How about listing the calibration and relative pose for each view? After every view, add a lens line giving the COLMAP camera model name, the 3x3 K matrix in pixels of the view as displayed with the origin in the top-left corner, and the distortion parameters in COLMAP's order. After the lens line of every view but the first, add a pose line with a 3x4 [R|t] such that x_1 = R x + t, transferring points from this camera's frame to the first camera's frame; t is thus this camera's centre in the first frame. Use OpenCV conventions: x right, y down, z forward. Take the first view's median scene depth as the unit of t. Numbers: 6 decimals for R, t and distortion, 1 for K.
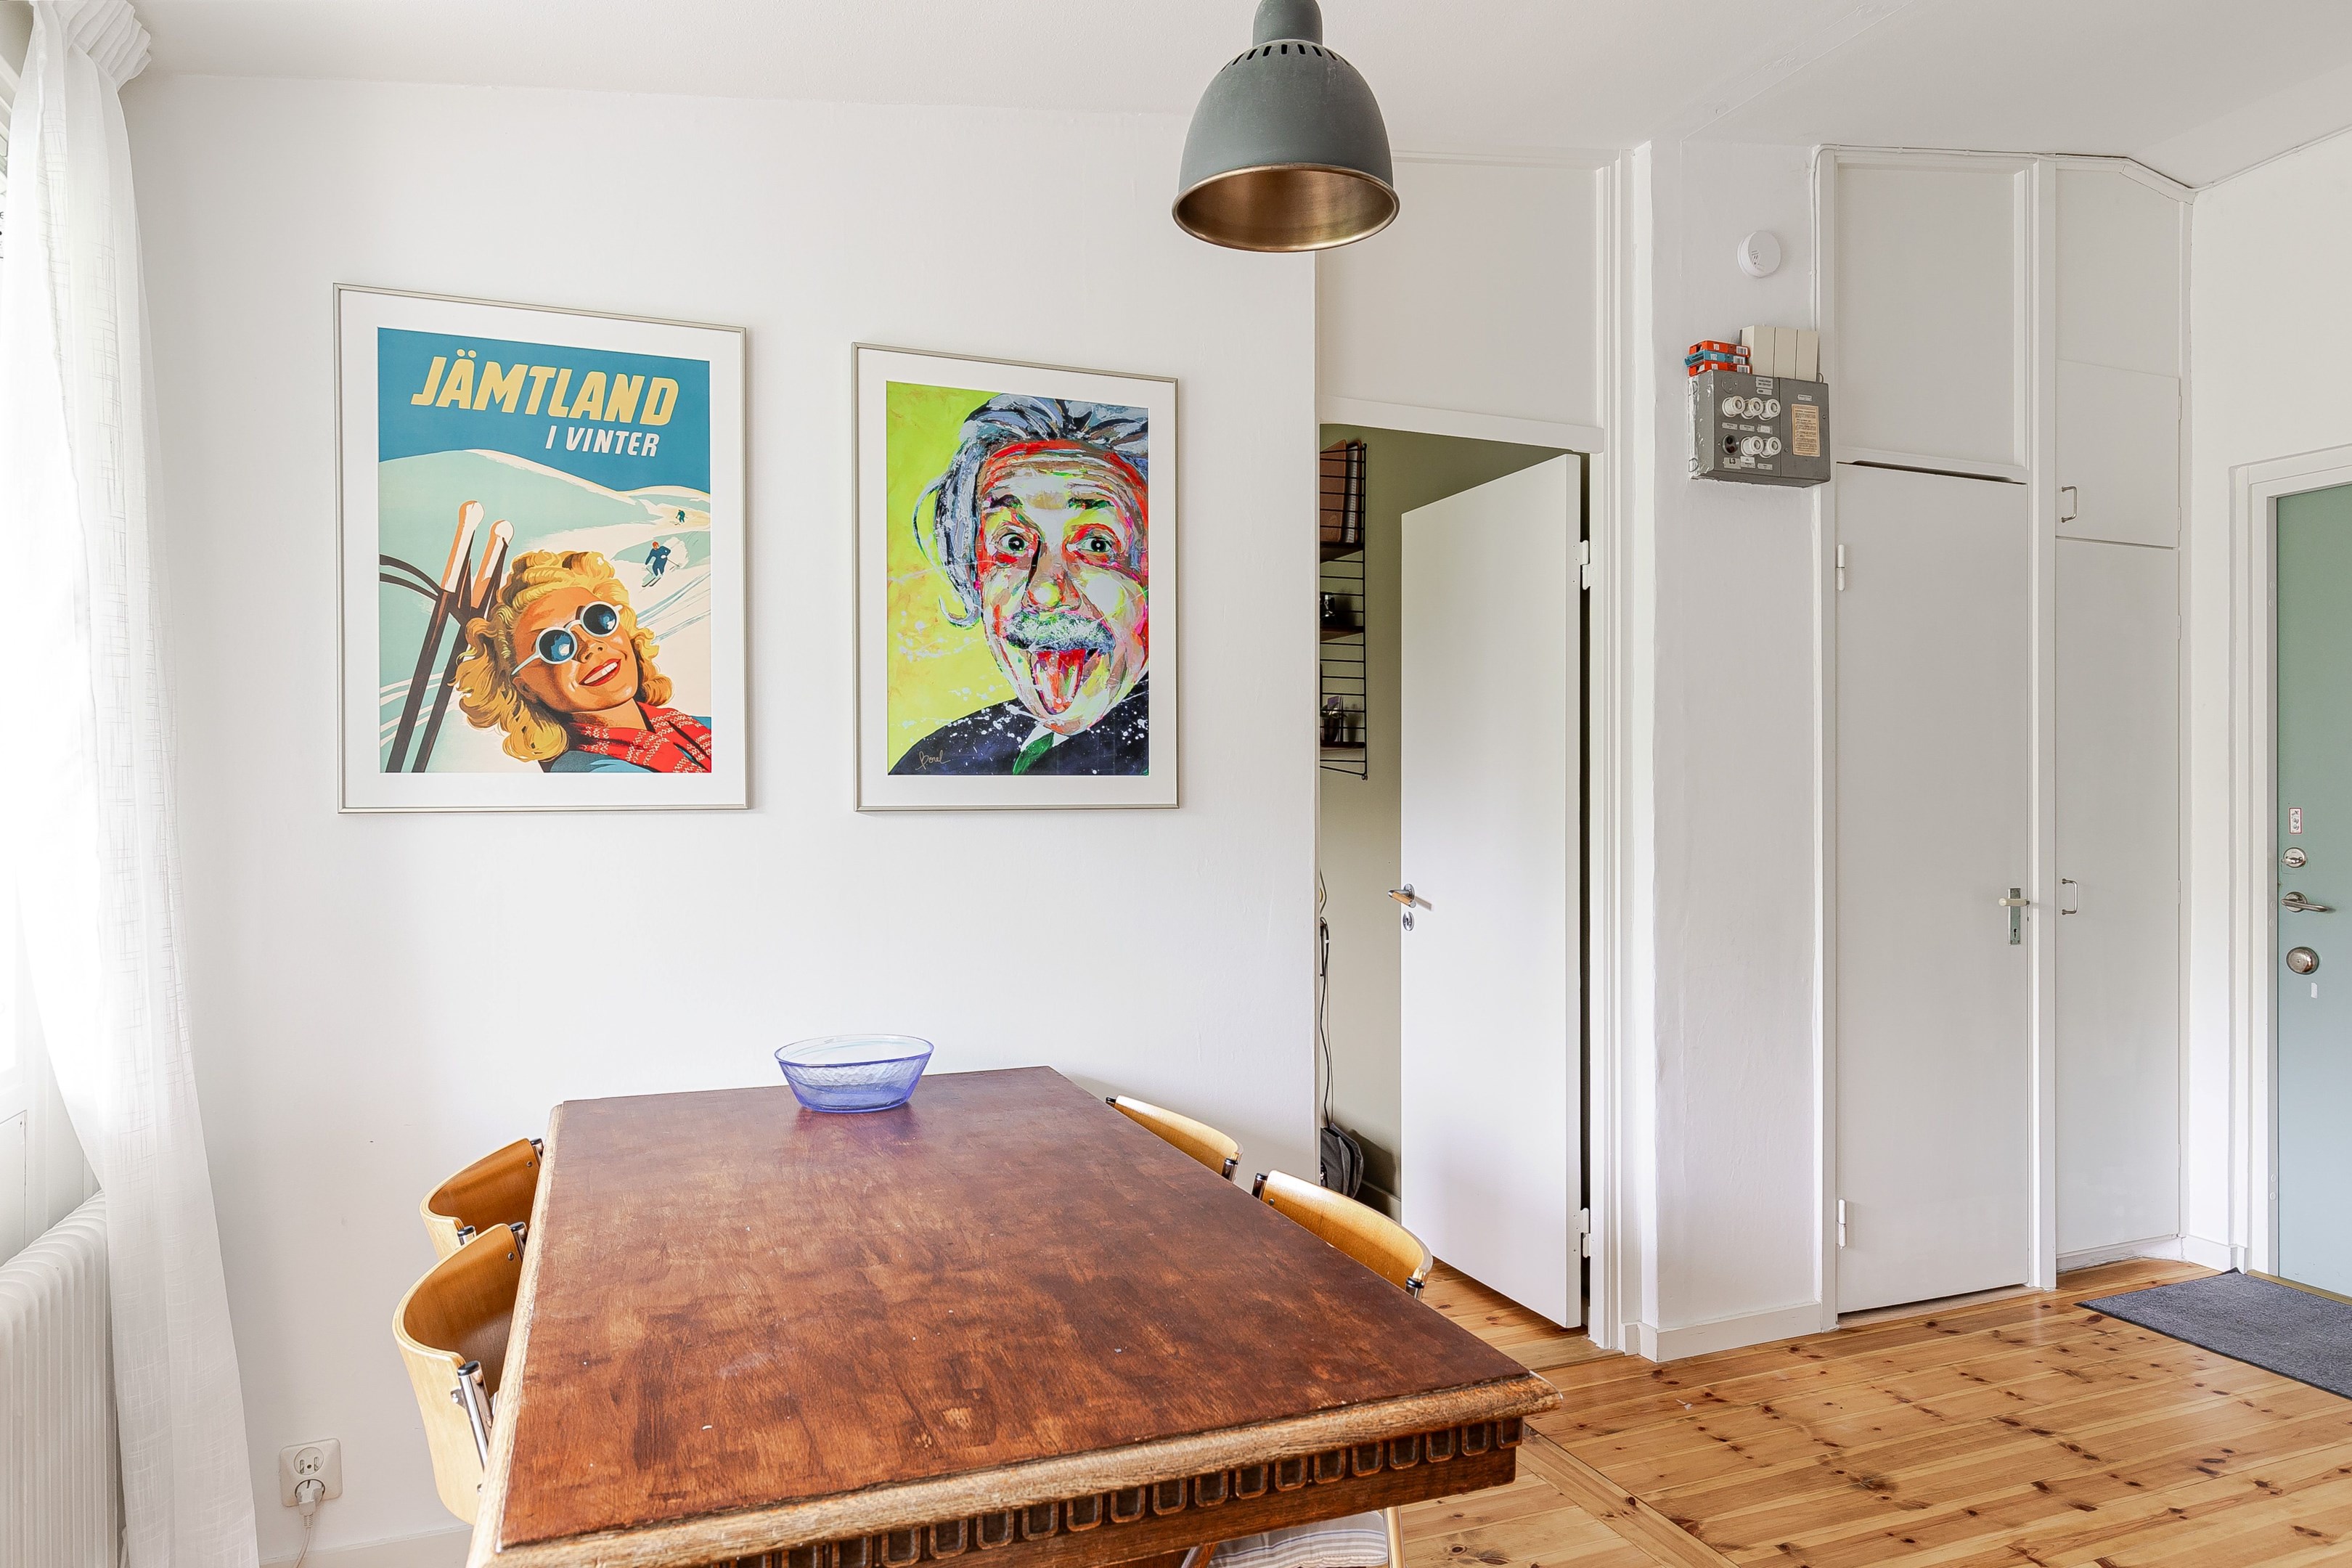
lens RADIAL K [[1431.5, 0, 1153.8], [0, 1431.5, 800.6], [0, 0, 1]] dist [-0.001330, -0.000188]
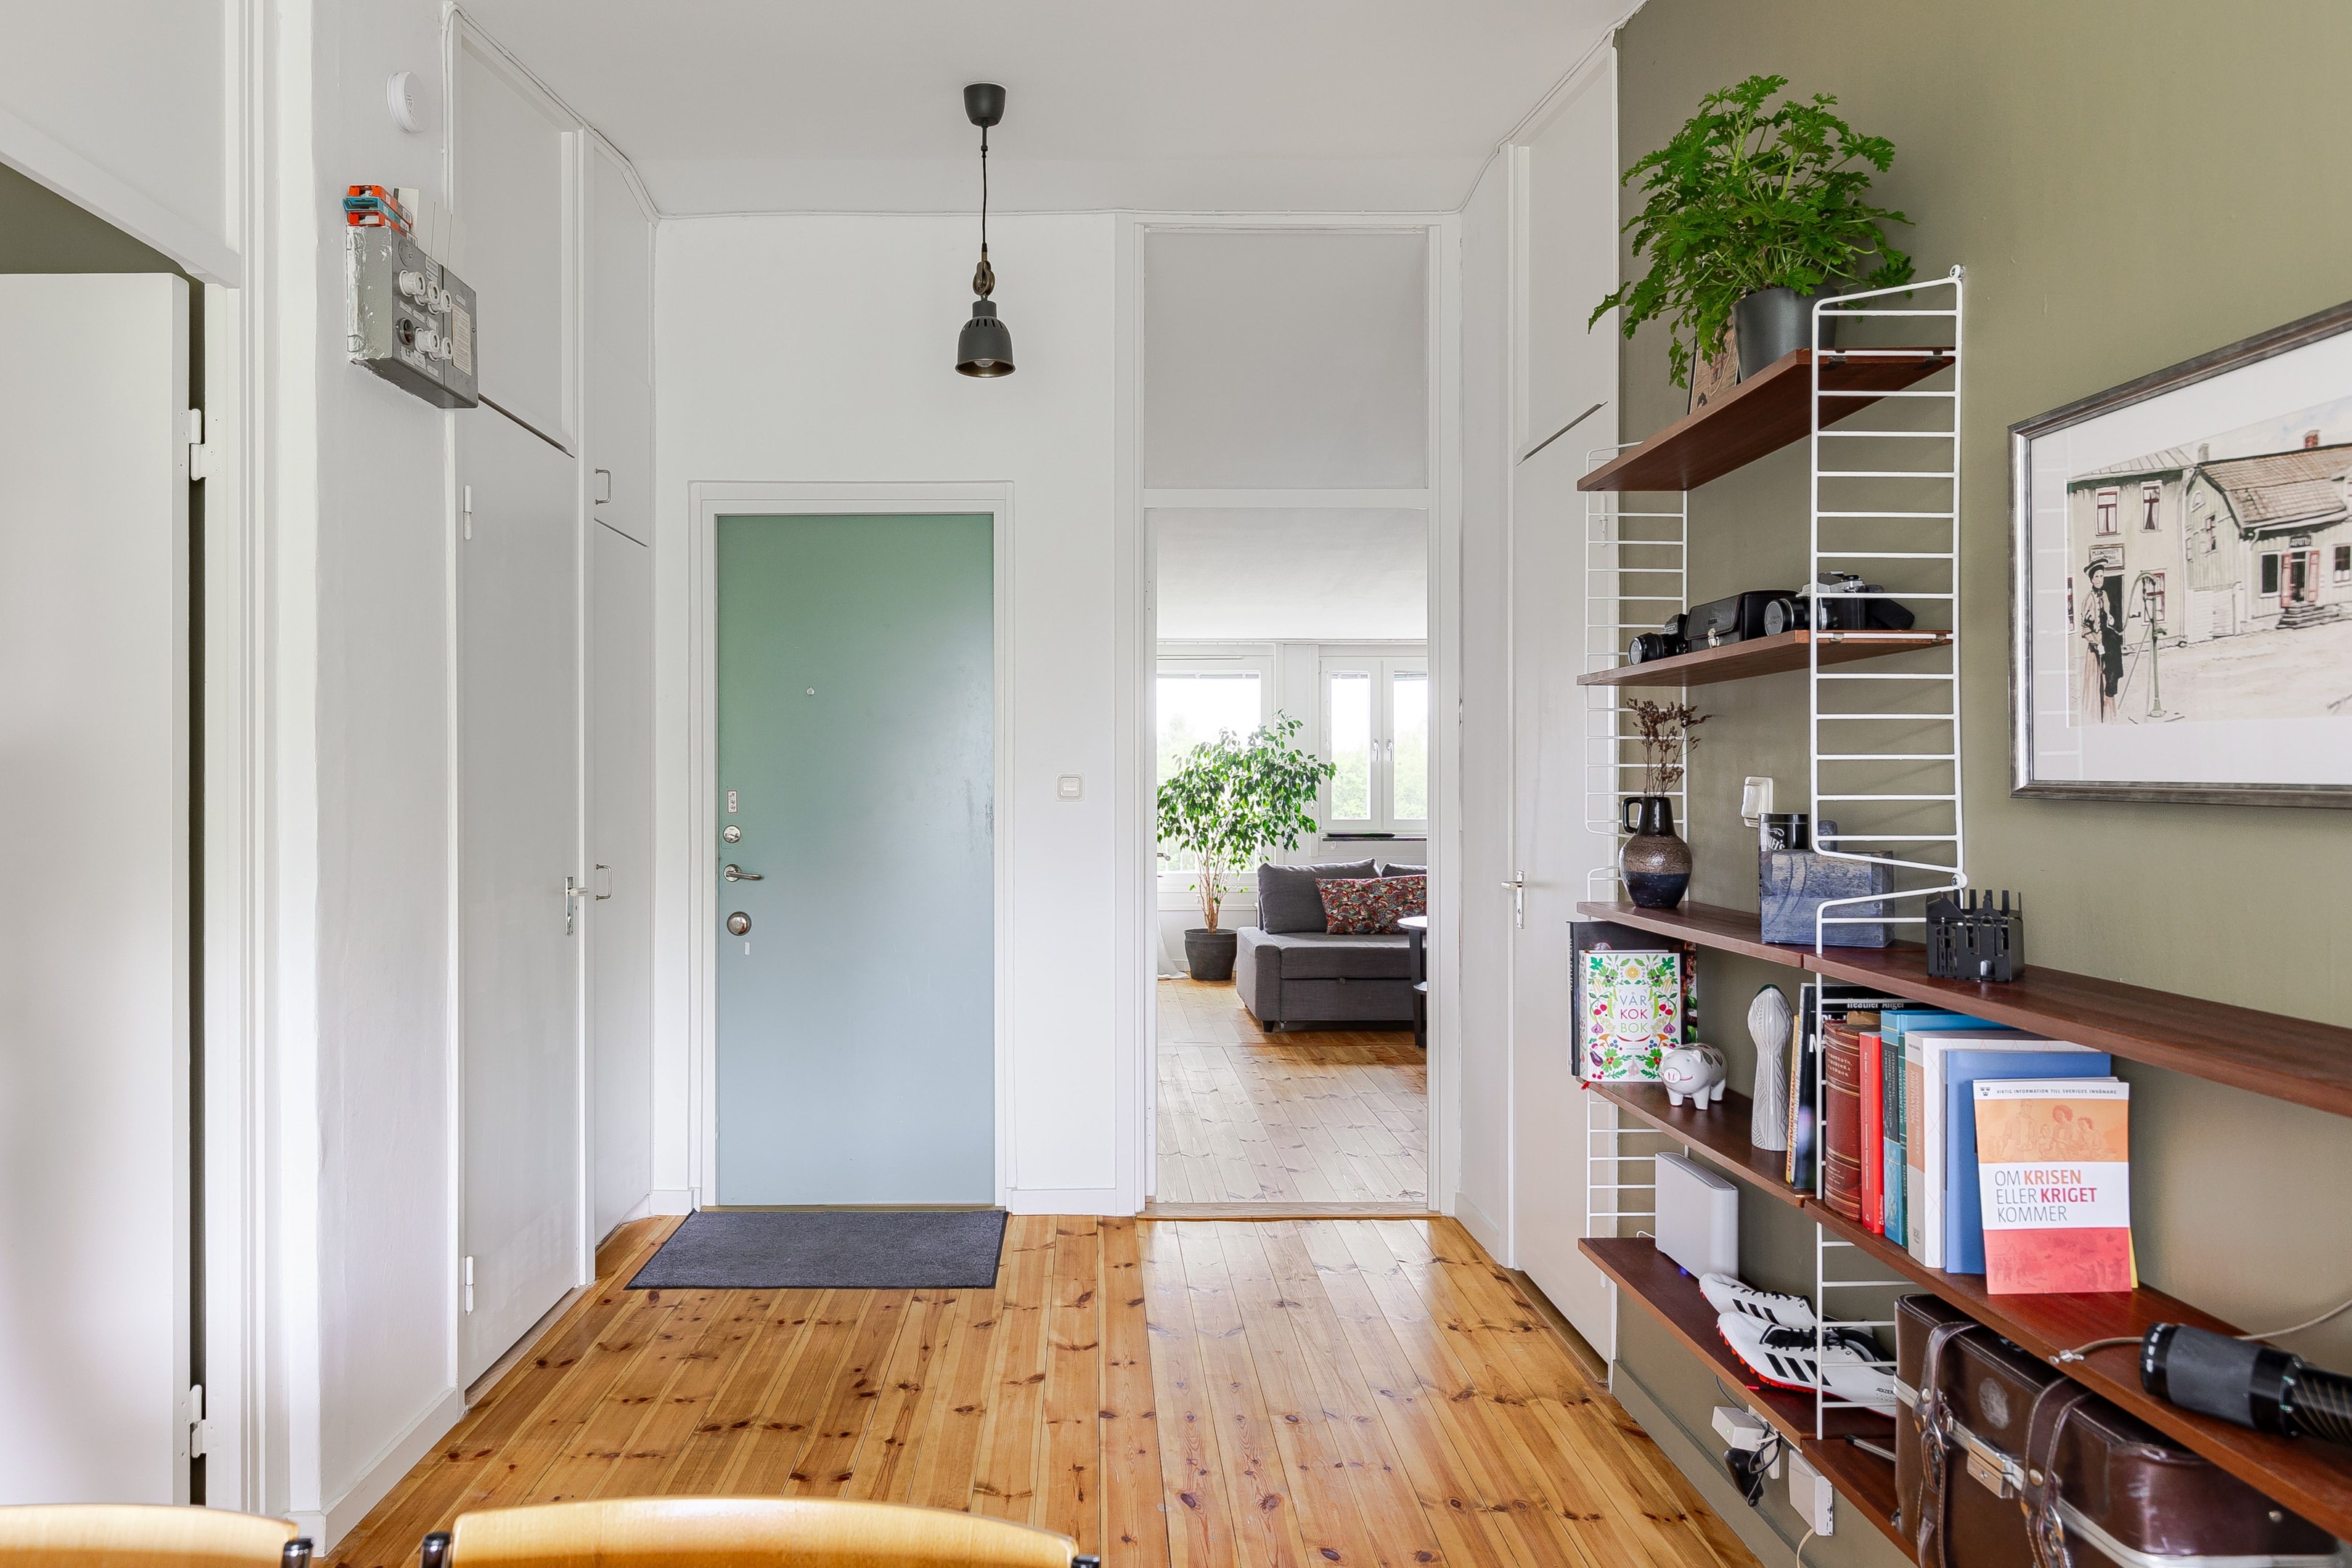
lens RADIAL K [[1431.5, 0, 1151.1], [0, 1431.5, 777.8], [0, 0, 1]] dist [-0.001330, -0.000188]
pose [[0.337787, 0.001539, 0.941221, -0.187160], [-0.003600, 0.999993, -0.000344, -0.006607], [-0.941216, -0.003272, 0.337790, 0.342728]]
